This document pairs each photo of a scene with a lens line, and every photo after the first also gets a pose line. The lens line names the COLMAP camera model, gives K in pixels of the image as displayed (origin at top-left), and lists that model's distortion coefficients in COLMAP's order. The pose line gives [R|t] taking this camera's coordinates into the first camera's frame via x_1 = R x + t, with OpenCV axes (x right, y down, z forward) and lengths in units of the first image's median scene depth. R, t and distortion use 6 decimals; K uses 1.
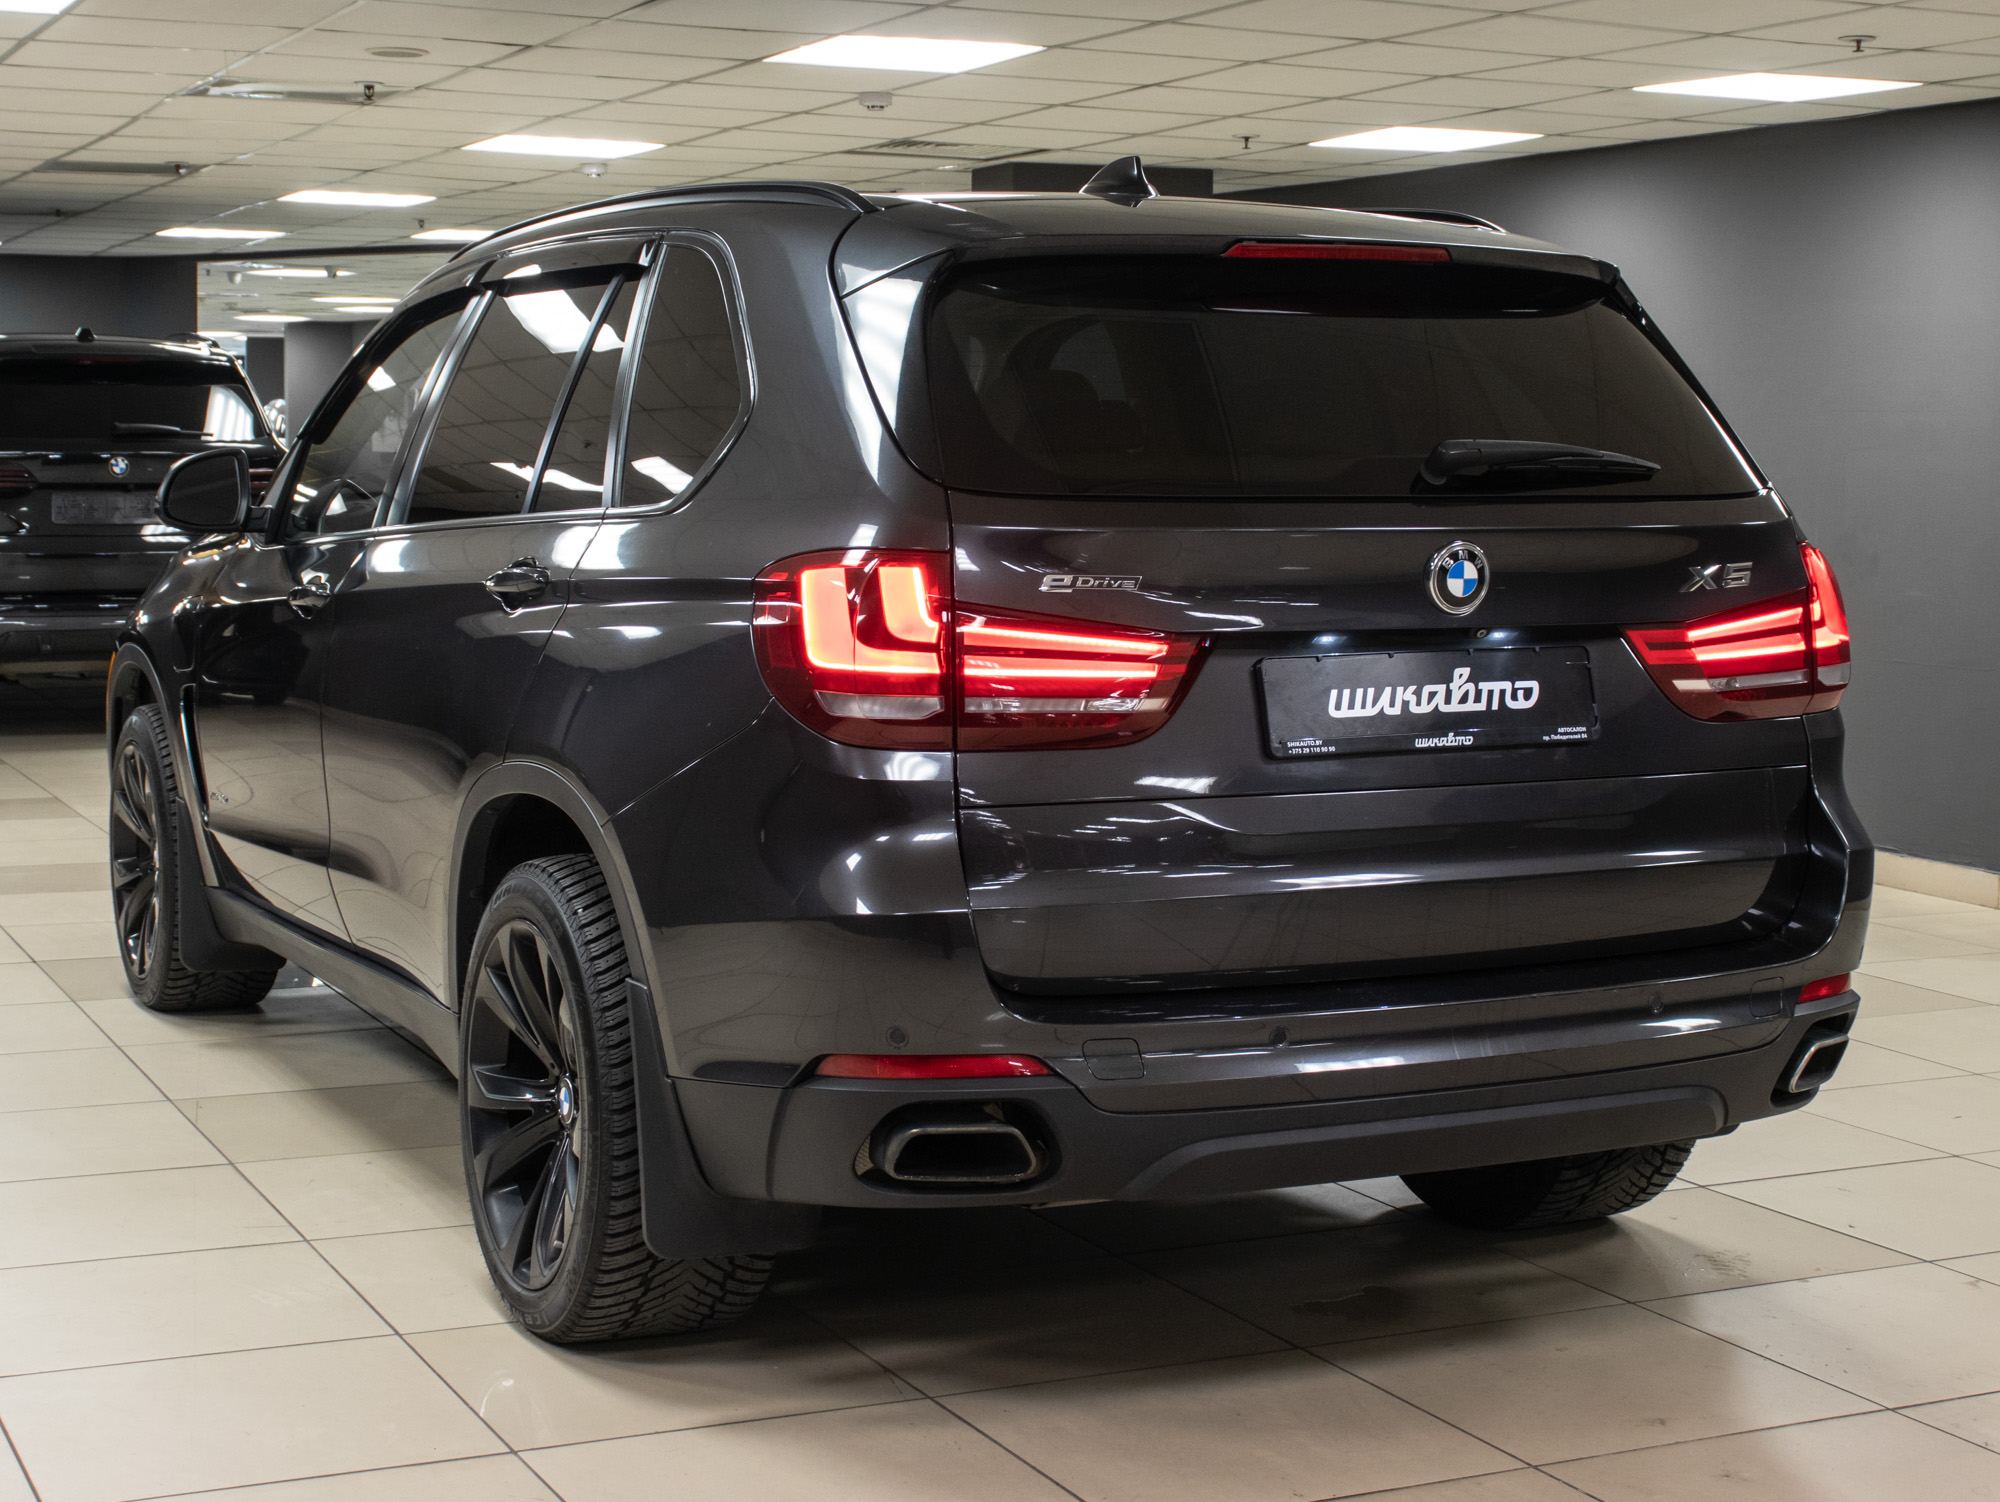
lens RADIAL K [[3164.1, 0, 1000.0], [0, 3164.1, 751.0], [0, 0, 1]] dist [-0.167711, 0.964600]
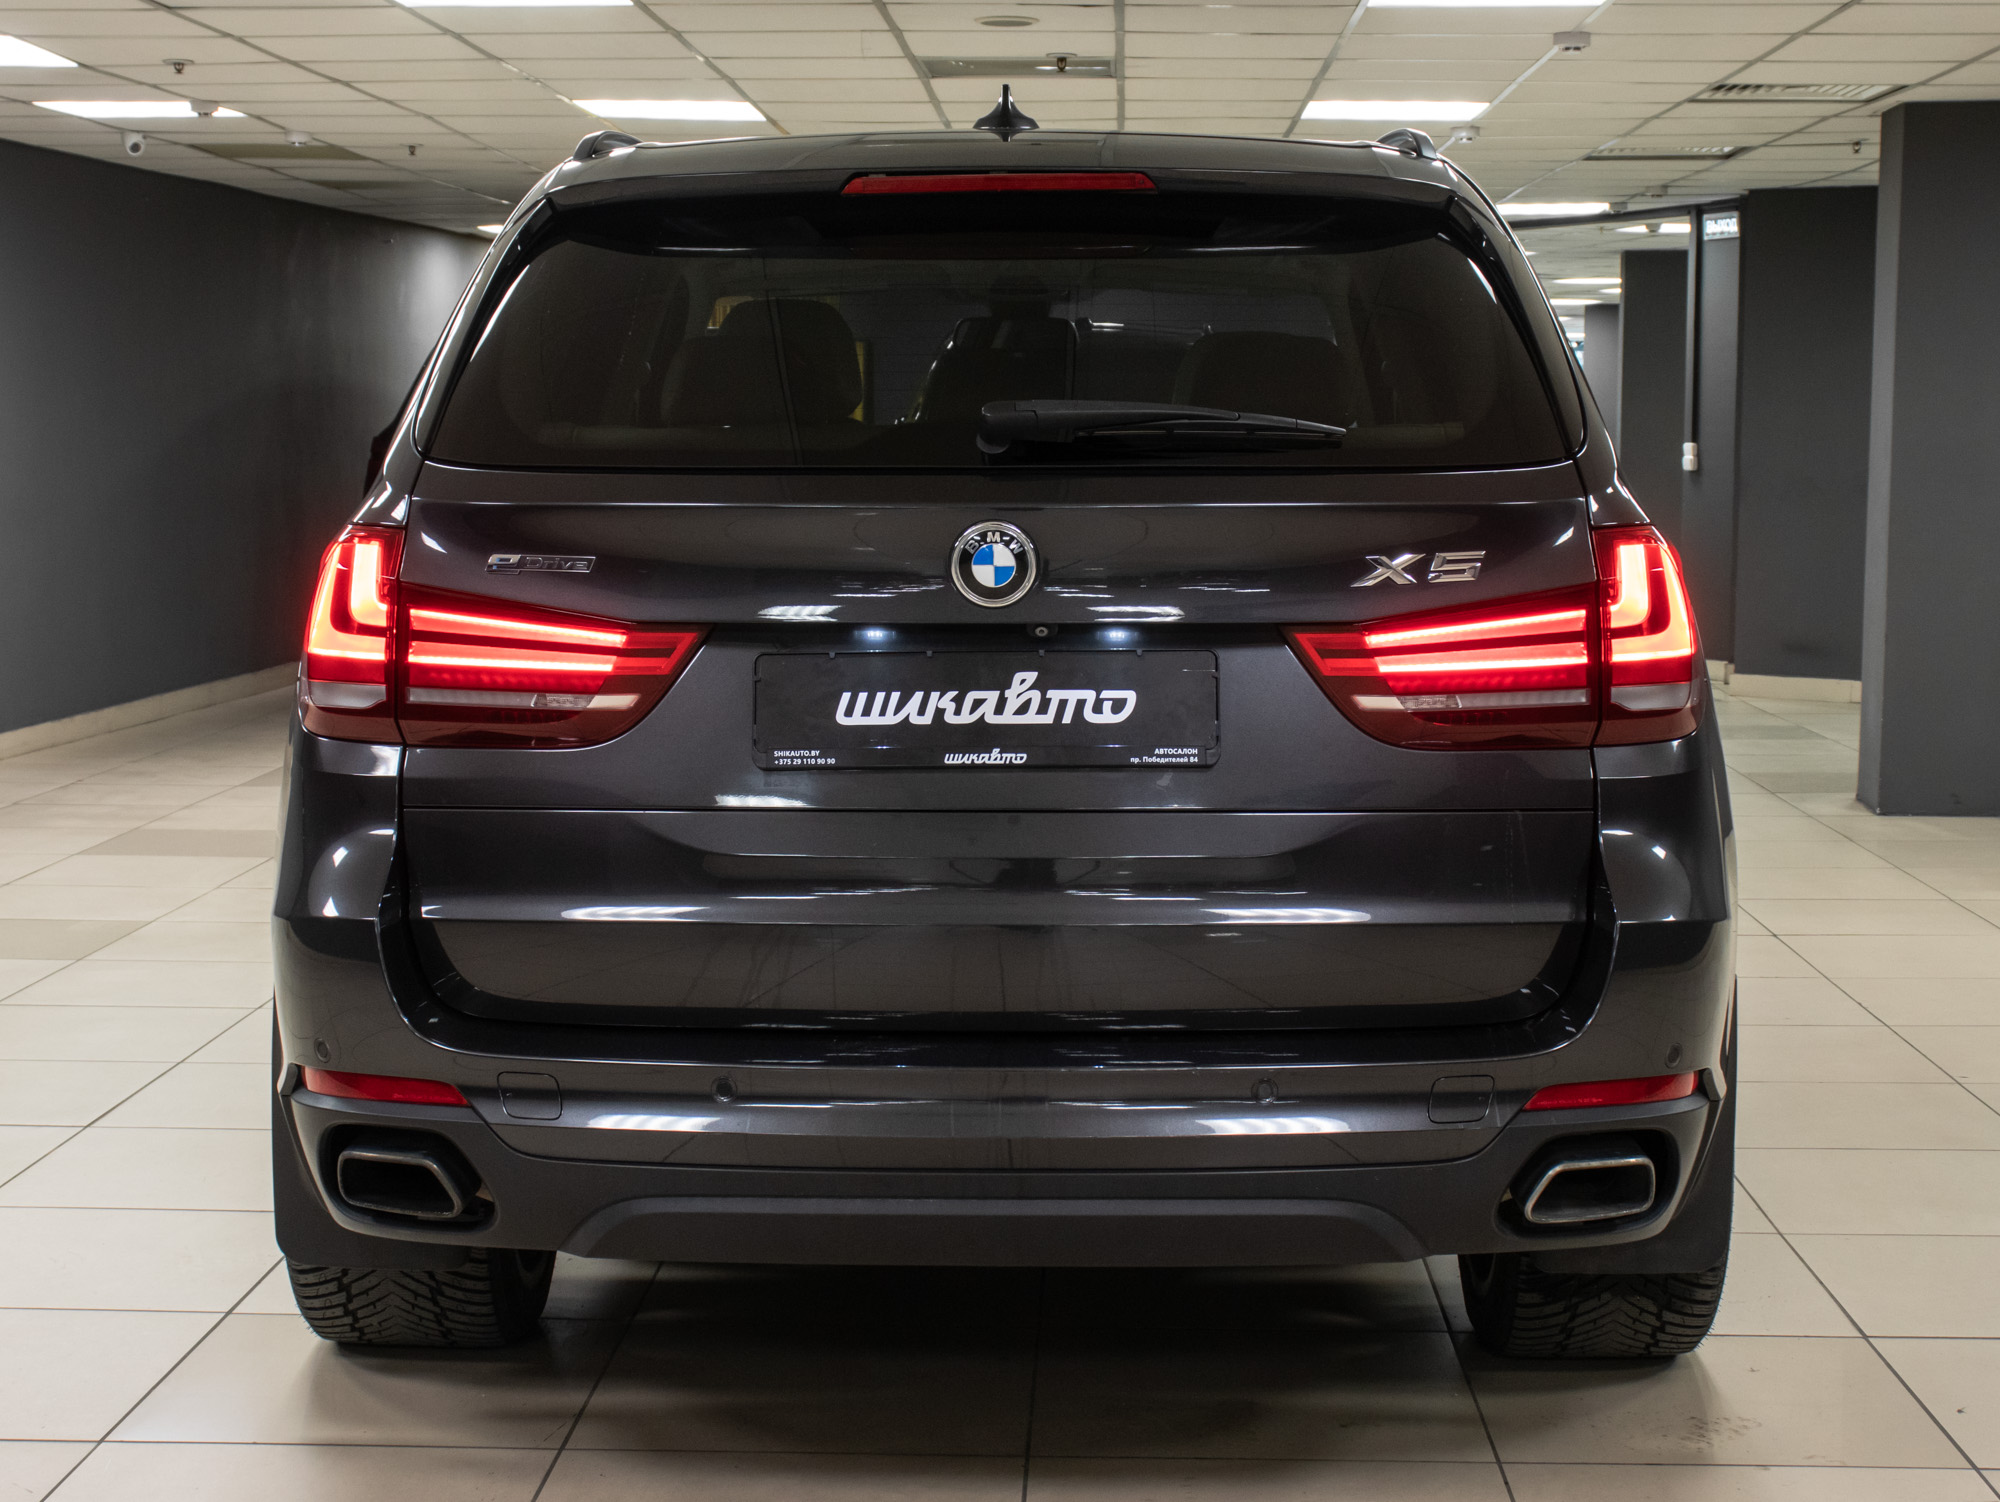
lens RADIAL K [[3119.9, 0, 1001.4], [0, 3119.9, 722.7], [0, 0, 1]] dist [0.028971, -0.018357]
pose [[0.888948, 0.038225, -0.456409, 0.522714], [-0.039555, 0.999195, 0.006644, -0.018215], [0.456296, 0.012147, 0.889745, 0.258186]]
